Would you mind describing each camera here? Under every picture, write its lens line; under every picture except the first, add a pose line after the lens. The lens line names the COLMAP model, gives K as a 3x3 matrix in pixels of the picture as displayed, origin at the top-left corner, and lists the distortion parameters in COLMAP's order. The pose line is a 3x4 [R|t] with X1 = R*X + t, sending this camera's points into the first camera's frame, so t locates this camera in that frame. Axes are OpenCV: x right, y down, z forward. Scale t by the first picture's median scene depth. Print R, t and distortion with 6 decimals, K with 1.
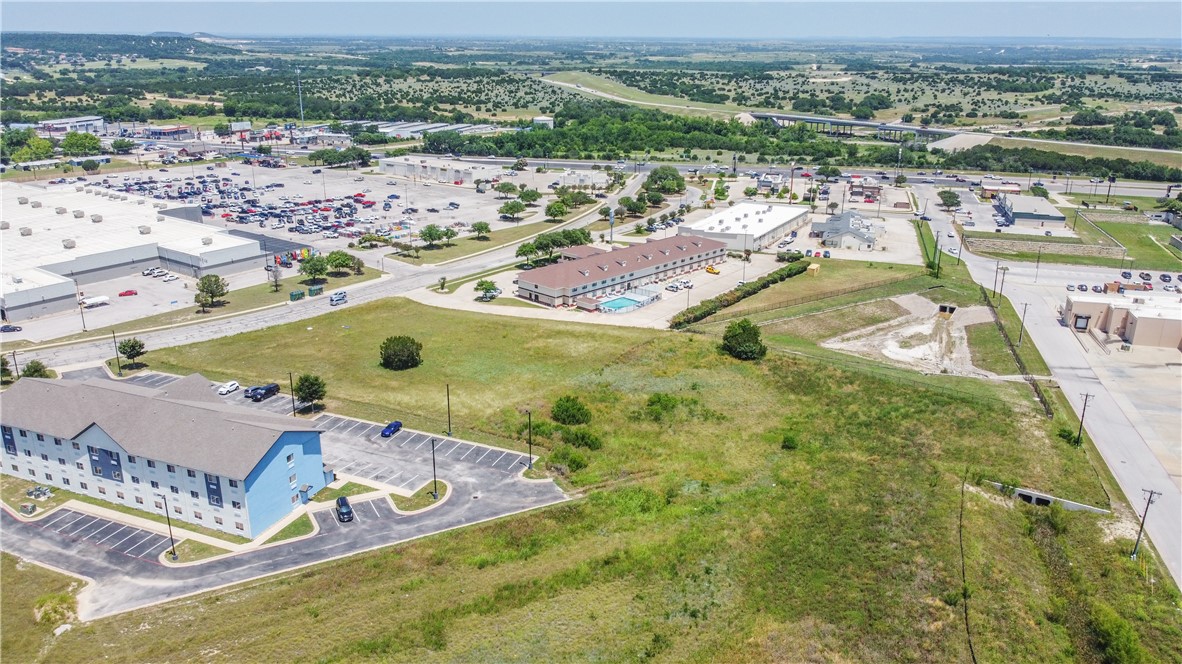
lens RADIAL K [[897.2, 0, 594.3], [0, 897.2, 331.7], [0, 0, 1]] dist [-0.002757, -0.004826]
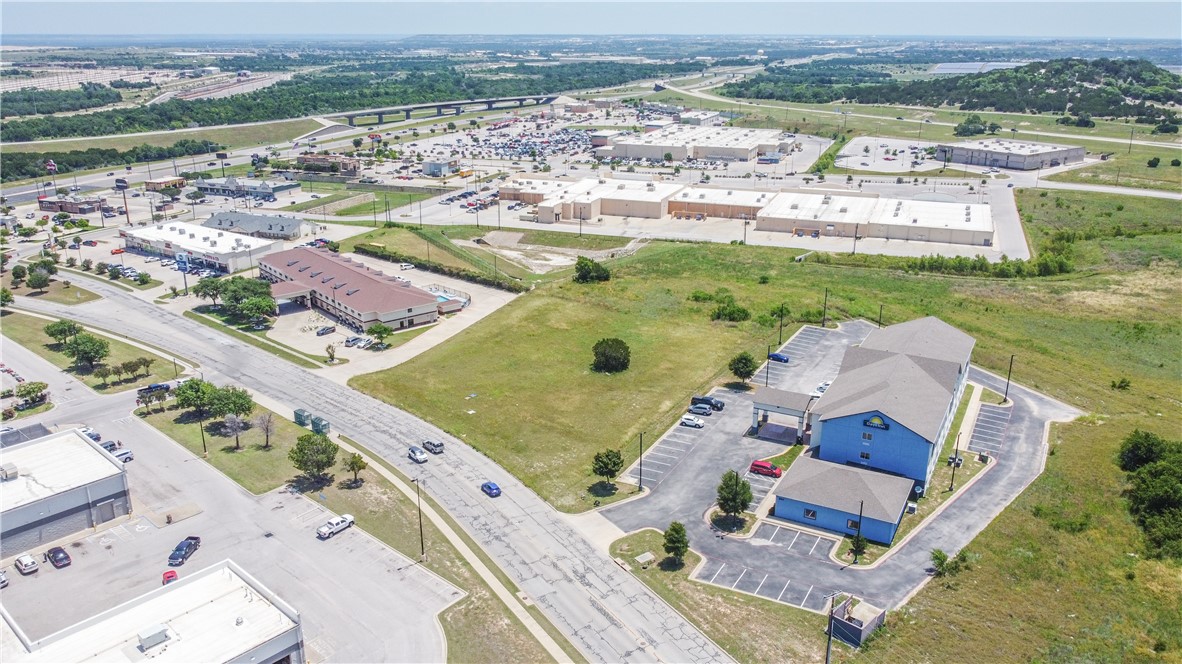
lens RADIAL K [[897.2, 0, 590.9], [0, 897.2, 333.8], [0, 0, 1]] dist [-0.002757, -0.004826]
pose [[0.103205, -0.322686, 0.940863, -0.925004], [0.314103, 0.908084, 0.276989, -0.226553], [-0.943763, 0.266941, 0.195076, 0.655320]]
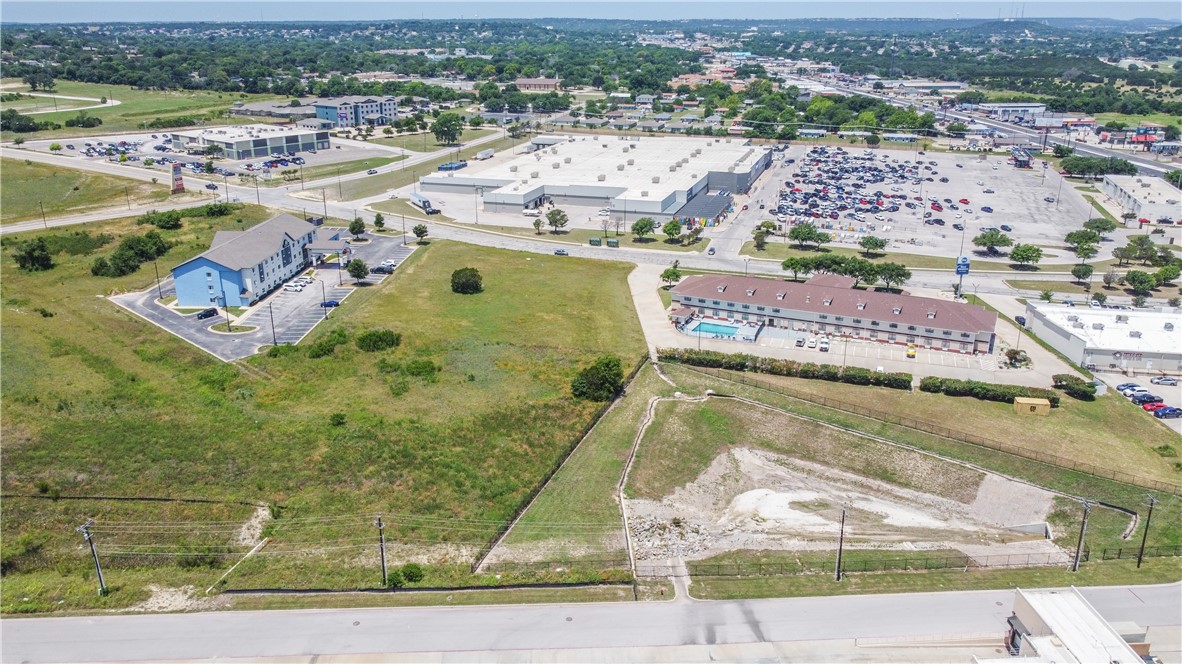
lens RADIAL K [[897.2, 0, 589.4], [0, 897.2, 329.3], [0, 0, 1]] dist [-0.002757, -0.004826]
pose [[0.317156, 0.303585, -0.898470, 0.796759], [-0.294308, 0.932113, 0.211063, -0.184248], [0.901552, 0.197487, 0.384973, 0.547209]]
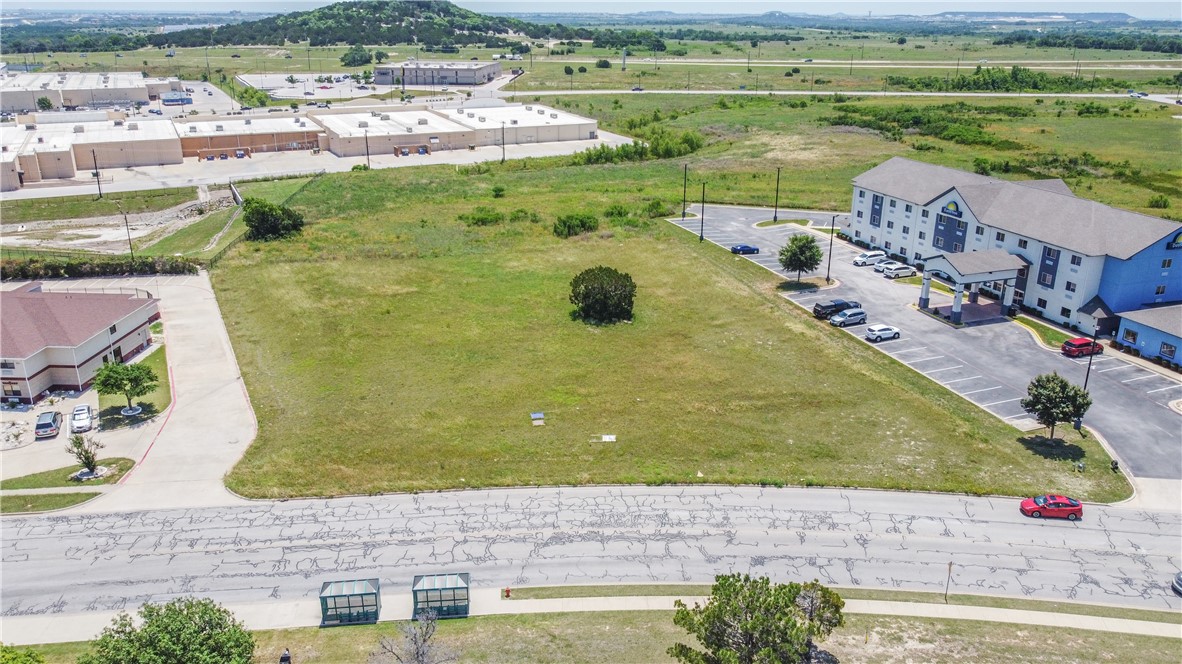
lens RADIAL K [[897.2, 0, 592.1], [0, 897.2, 334.5], [0, 0, 1]] dist [-0.002757, -0.004826]
pose [[-0.669467, -0.260864, 0.695531, -0.512812], [0.226202, 0.820256, 0.525369, -0.220124], [-0.707564, 0.509048, -0.490126, 1.054740]]
